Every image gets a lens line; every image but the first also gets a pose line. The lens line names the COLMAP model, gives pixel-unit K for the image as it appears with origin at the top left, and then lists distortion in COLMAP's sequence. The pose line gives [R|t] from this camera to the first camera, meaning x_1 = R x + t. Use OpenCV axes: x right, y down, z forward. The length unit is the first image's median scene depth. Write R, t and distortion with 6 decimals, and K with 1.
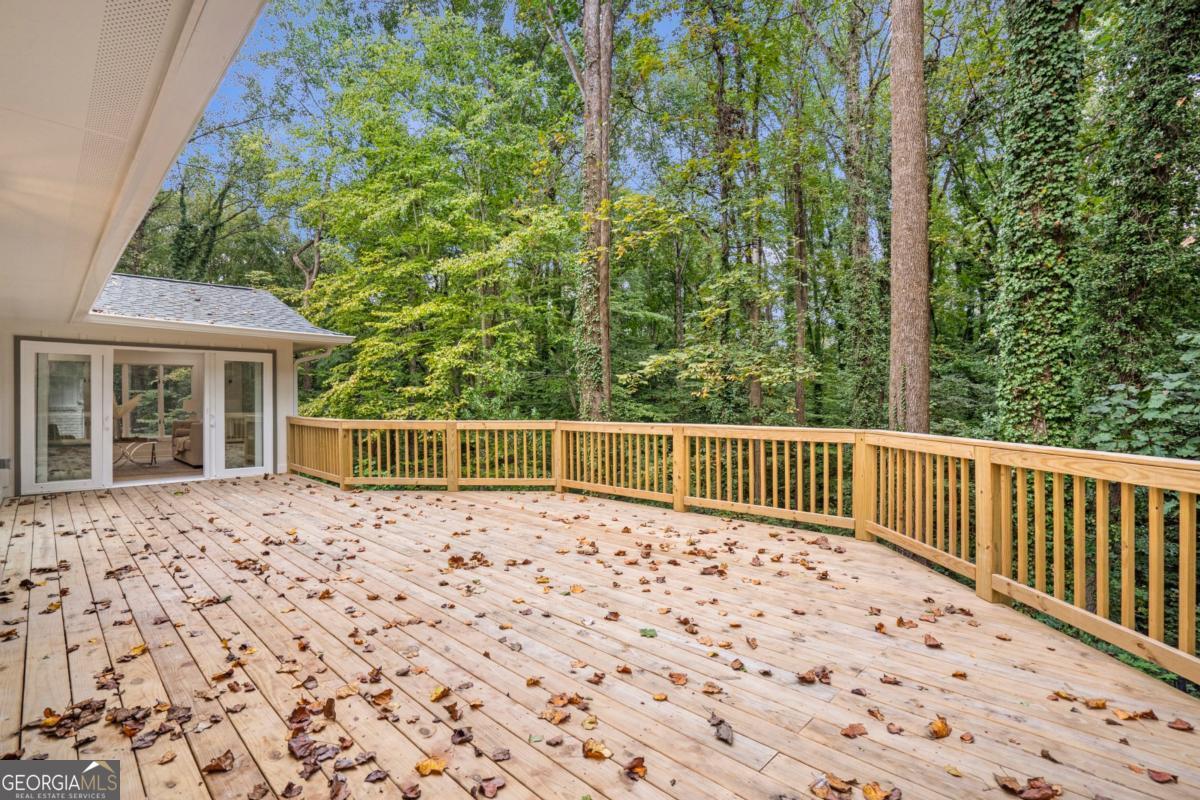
lens RADIAL K [[561.0, 0, 593.1], [0, 561.0, 397.4], [0, 0, 1]] dist [-0.049798, 0.016864]
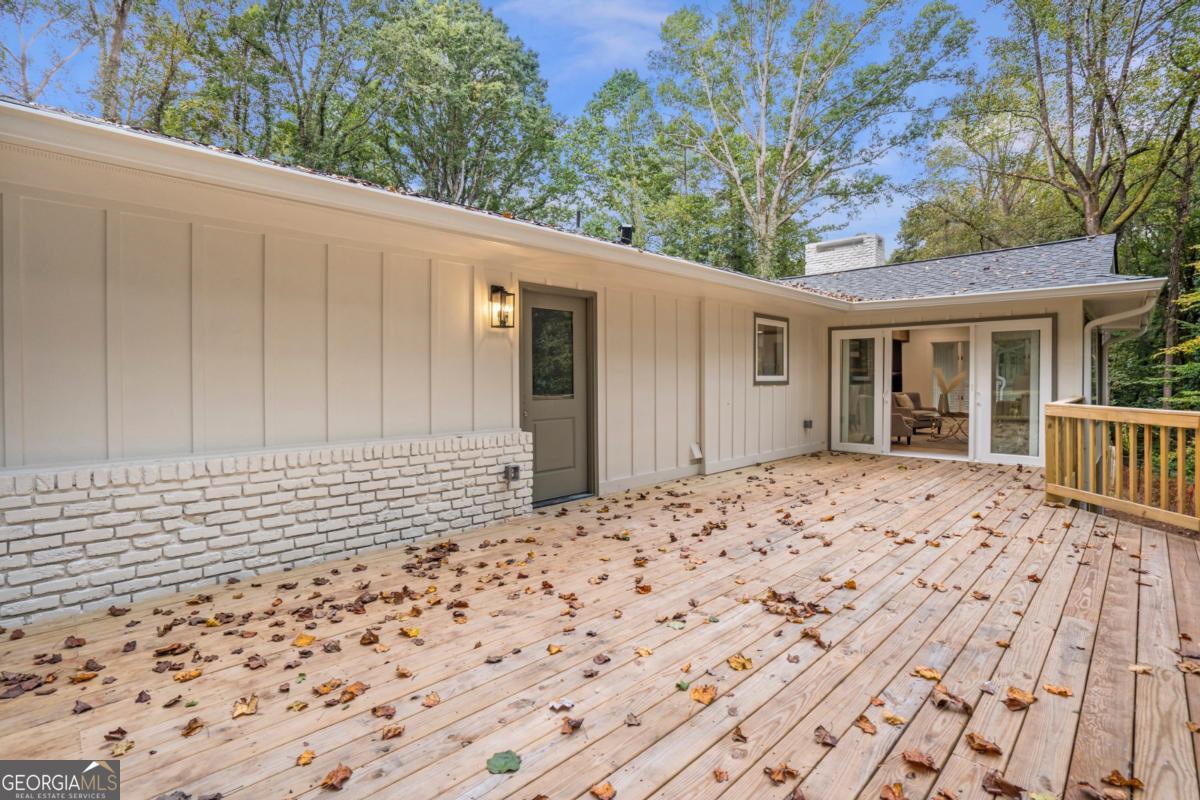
lens RADIAL K [[561.0, 0, 601.0], [0, 561.0, 380.8], [0, 0, 1]] dist [-0.049798, 0.016864]
pose [[-0.002543, 0.003670, -0.999990, 0.278854], [0.011356, 0.999929, 0.003641, 0.002809], [0.999932, -0.011347, -0.002585, 0.446488]]
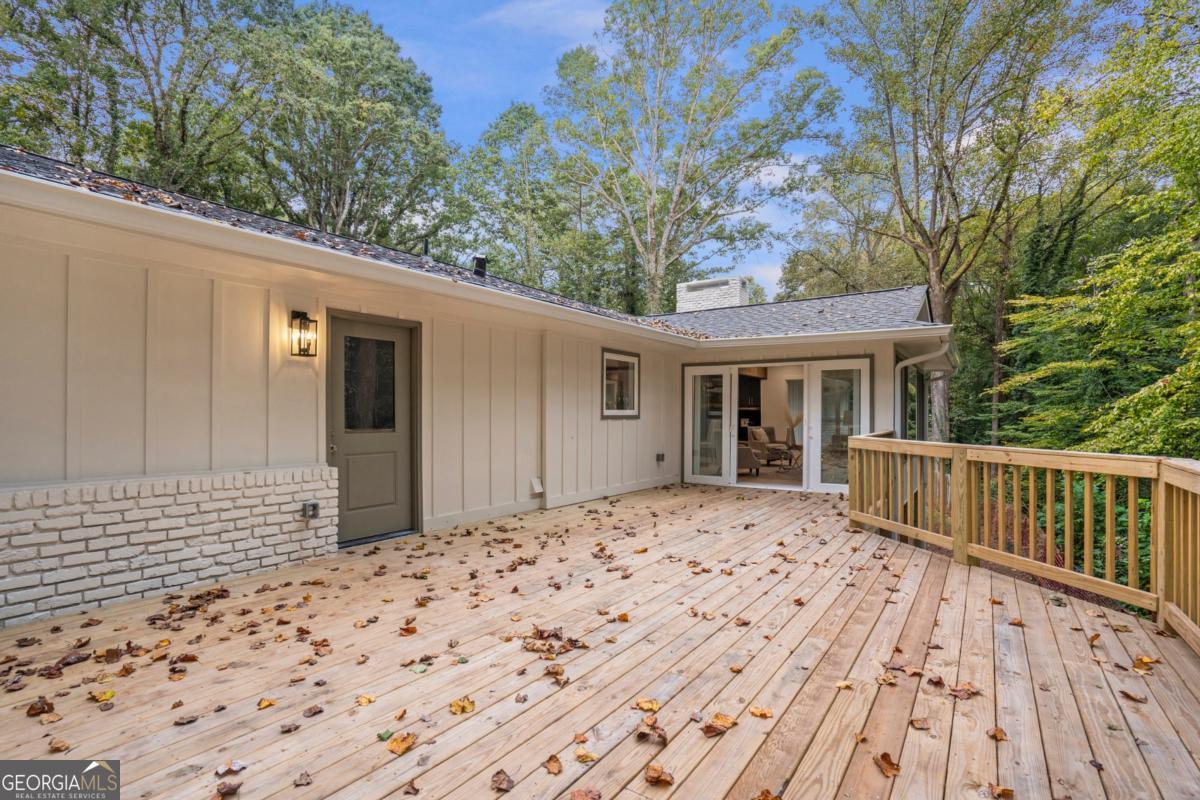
lens RADIAL K [[561.0, 0, 600.0], [0, 561.0, 406.4], [0, 0, 1]] dist [-0.049798, 0.016864]
pose [[0.173494, -0.010130, -0.984783, 0.276860], [0.004310, 0.999945, -0.009527, 0.004574], [0.984826, -0.002591, 0.173528, 0.548531]]
